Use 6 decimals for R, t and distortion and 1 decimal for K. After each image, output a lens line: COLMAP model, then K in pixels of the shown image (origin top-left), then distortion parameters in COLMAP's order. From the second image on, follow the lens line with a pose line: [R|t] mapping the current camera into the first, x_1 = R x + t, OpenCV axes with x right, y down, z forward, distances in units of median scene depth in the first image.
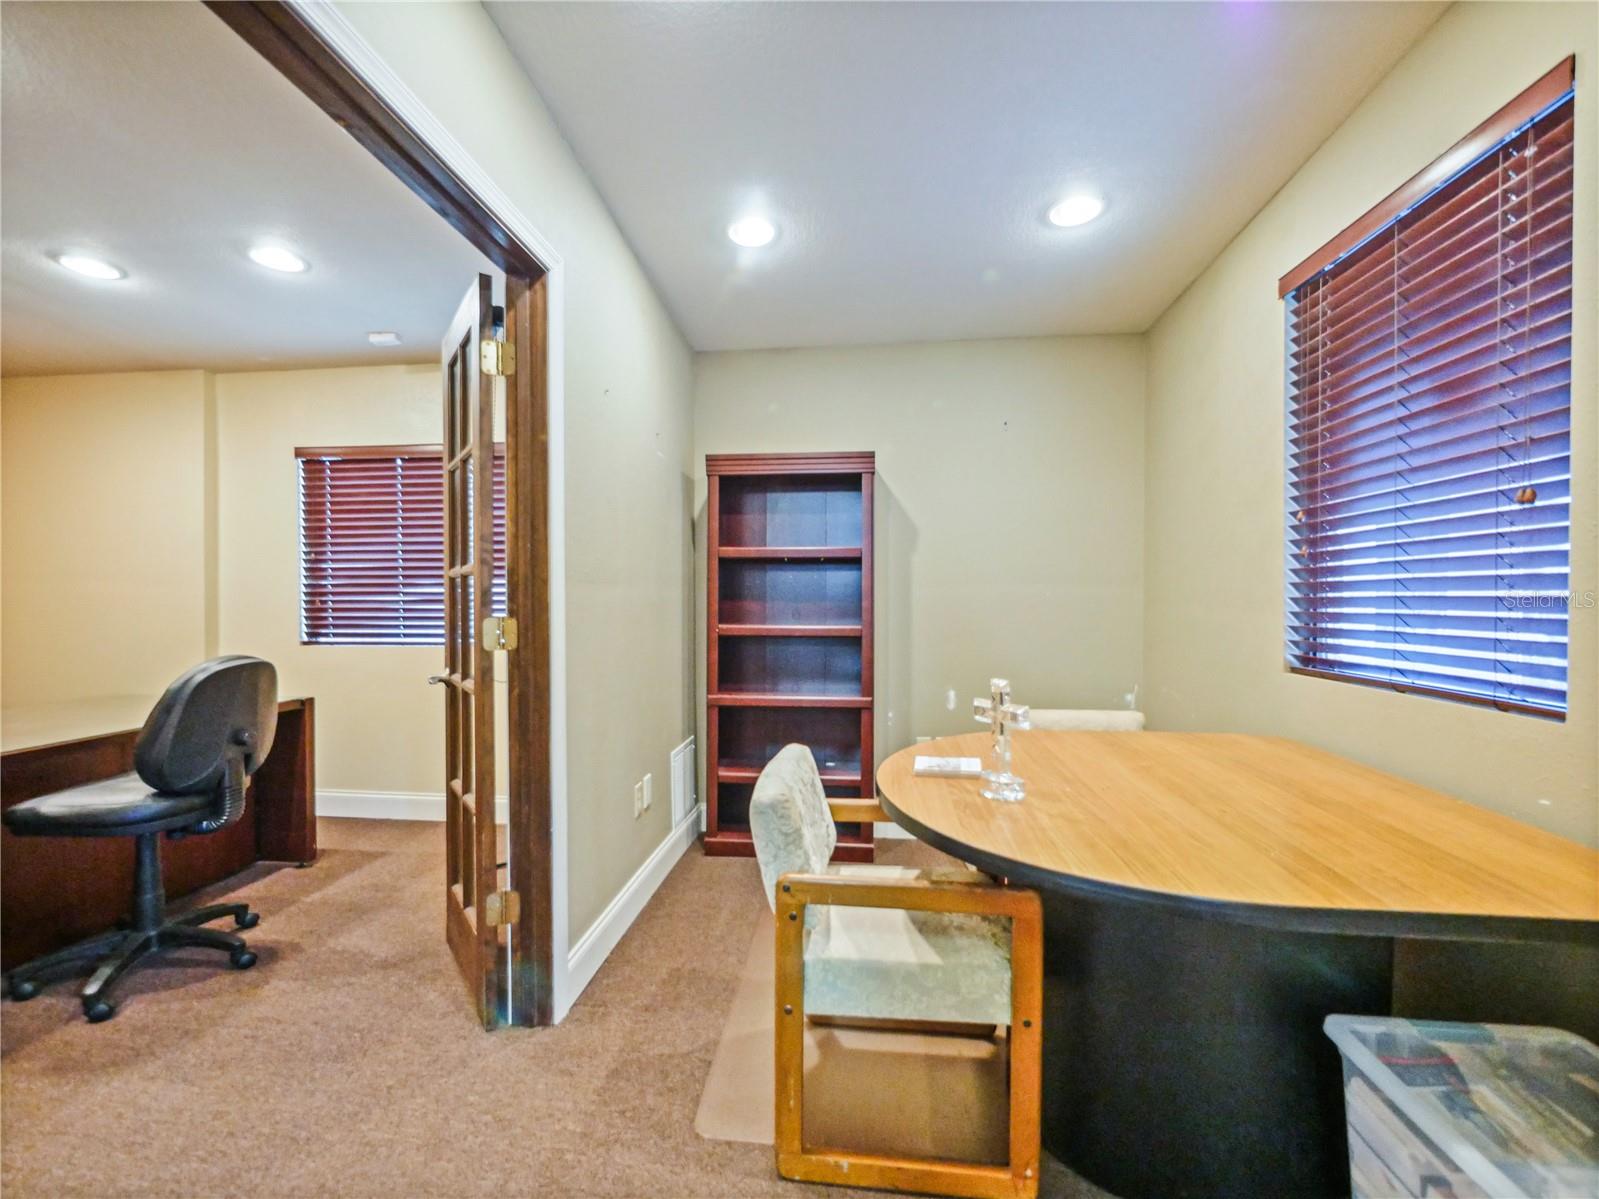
lens RADIAL K [[699.5, 0, 790.0], [0, 699.5, 599.7], [0, 0, 1]] dist [-0.007856, -0.000128]
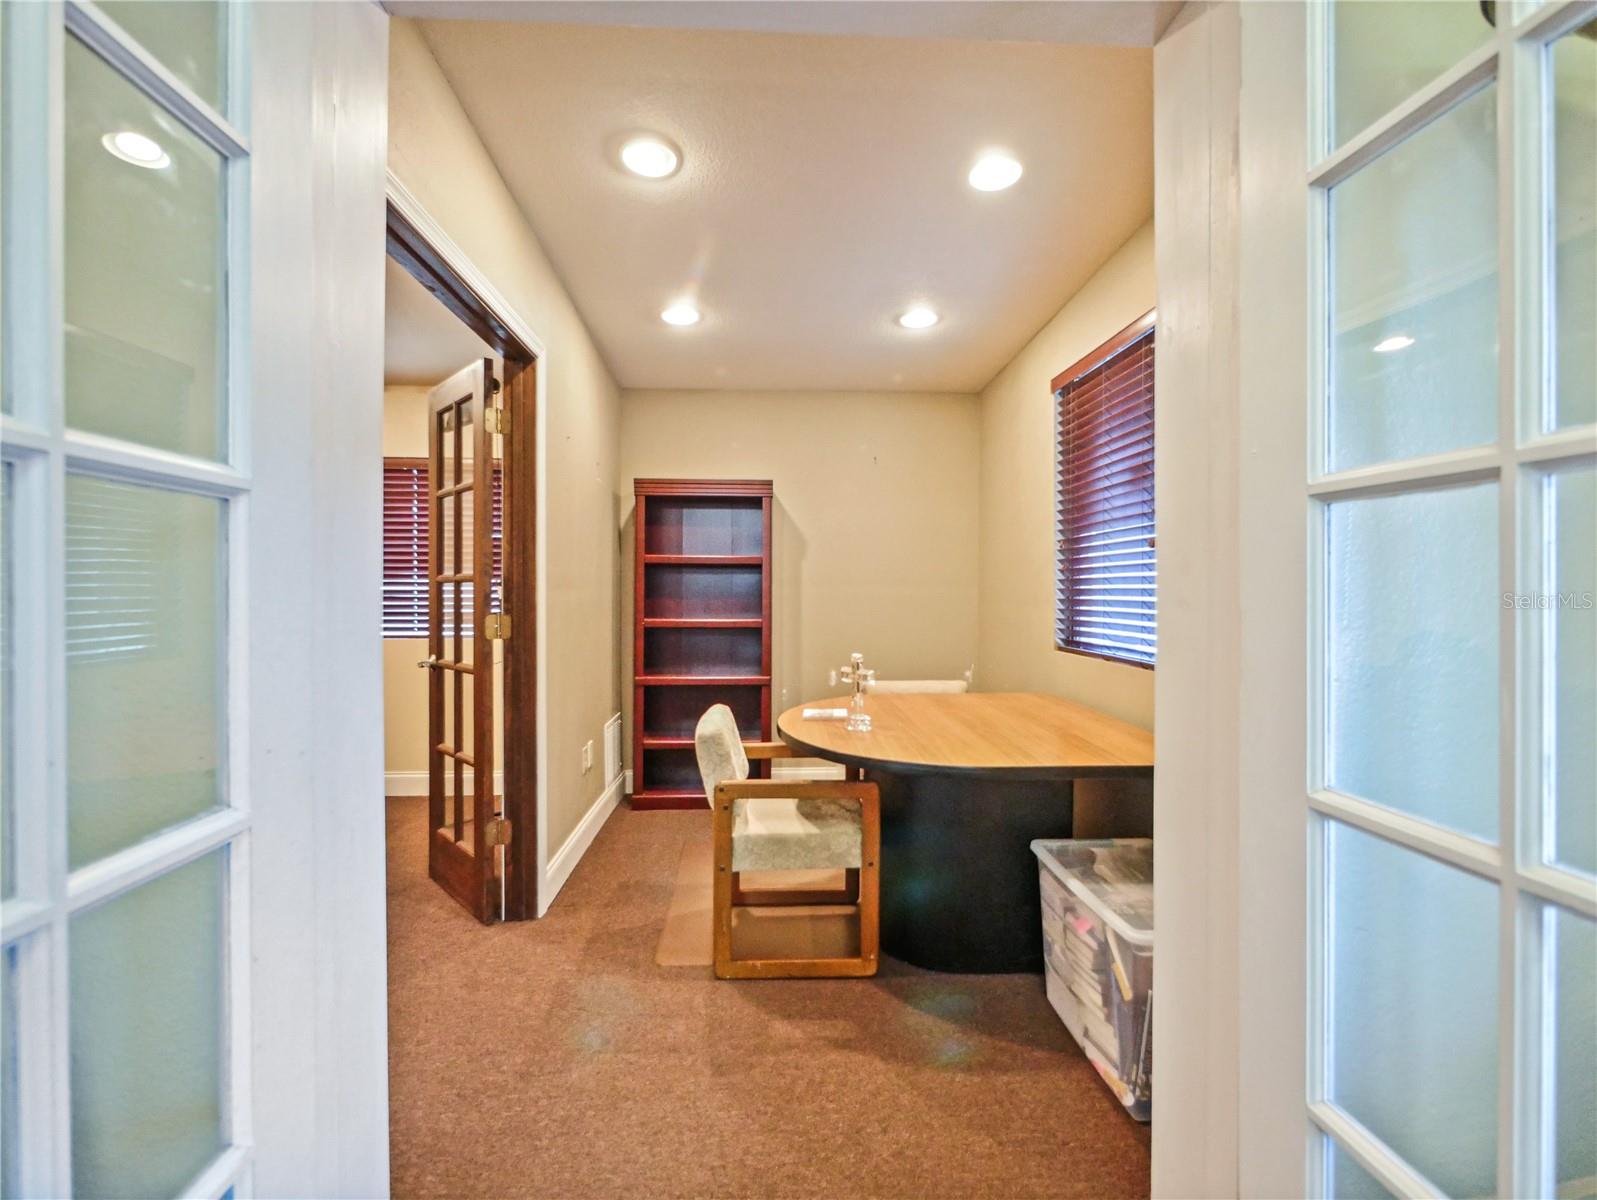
lens RADIAL K [[691.2, 0, 791.1], [0, 691.2, 588.3], [0, 0, 1]] dist [-0.009402, 0.000991]
pose [[0.987860, 0.002770, 0.155322, -0.059123], [-0.001811, 0.999978, -0.006317, -0.015537], [-0.155336, 0.005959, 0.987844, -0.350080]]
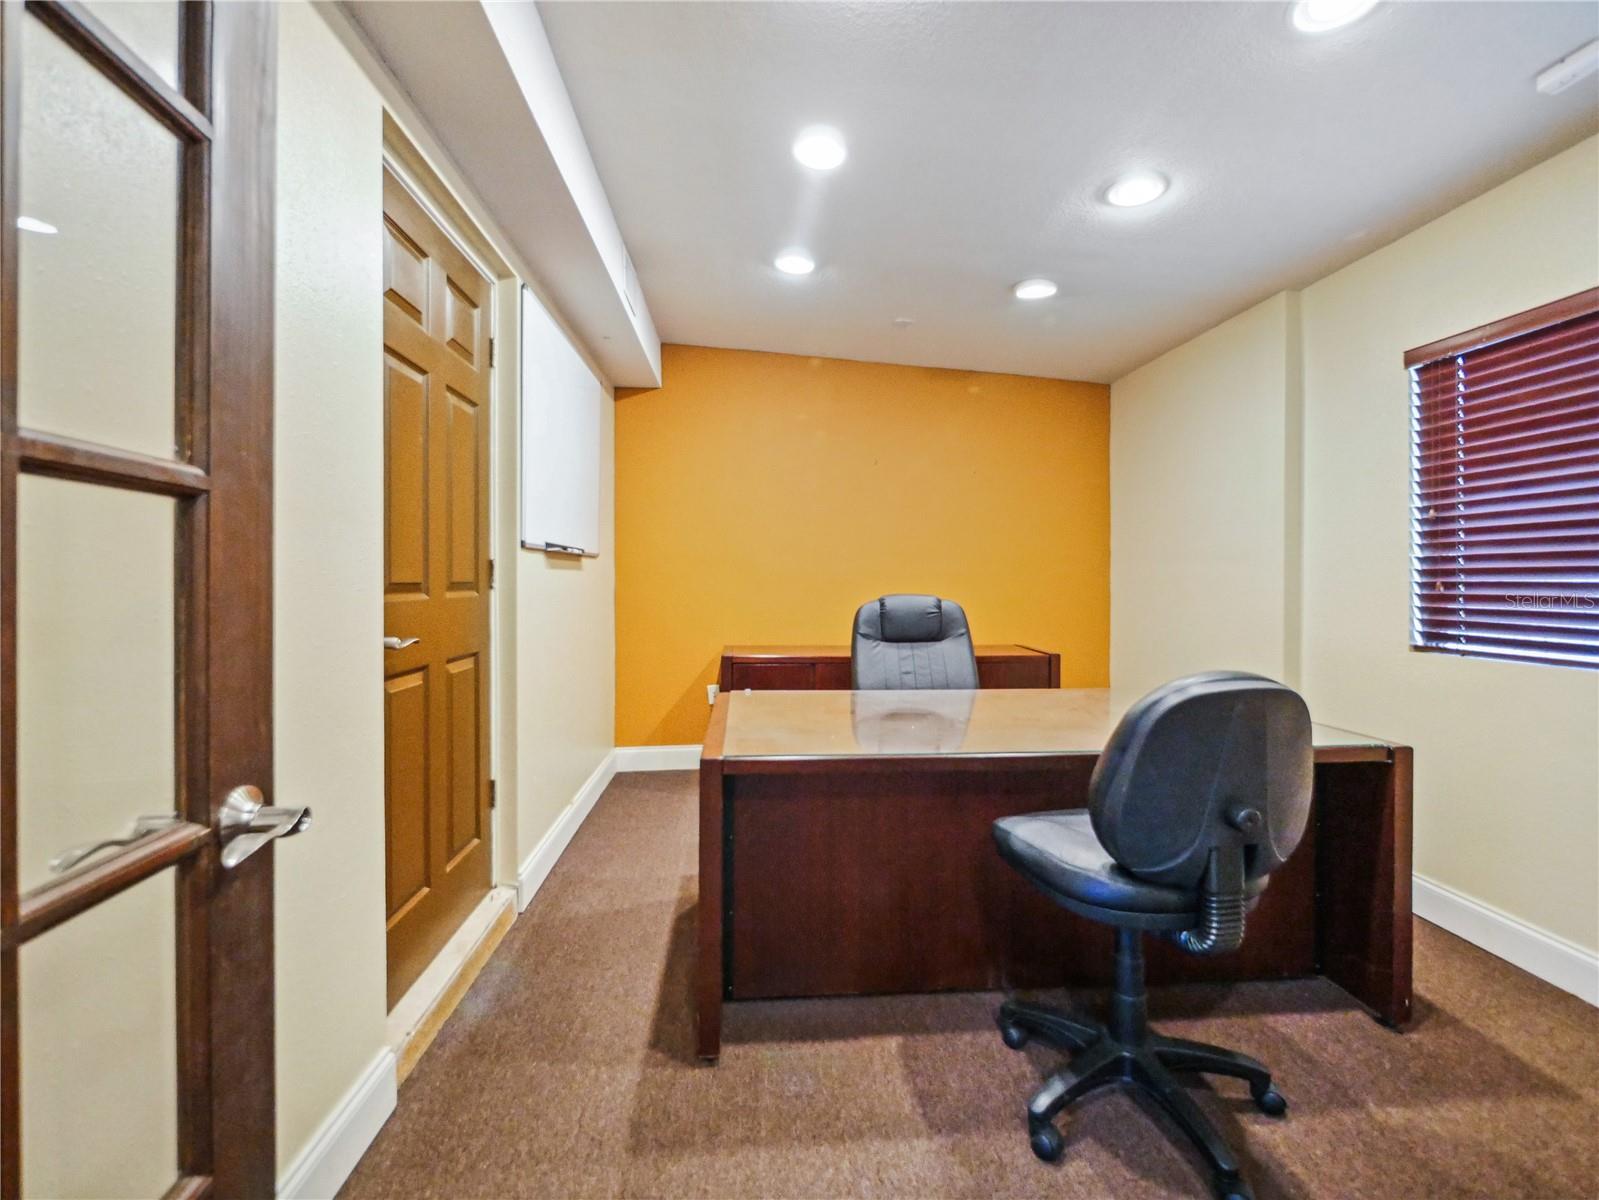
lens RADIAL K [[699.5, 0, 812.4], [0, 699.5, 580.4], [0, 0, 1]] dist [-0.007856, -0.000128]
pose [[0.199899, 0.004599, -0.979806, -0.278158], [-0.013132, 0.999912, 0.002014, 0.008078], [0.979729, 0.012464, 0.199942, 0.504198]]
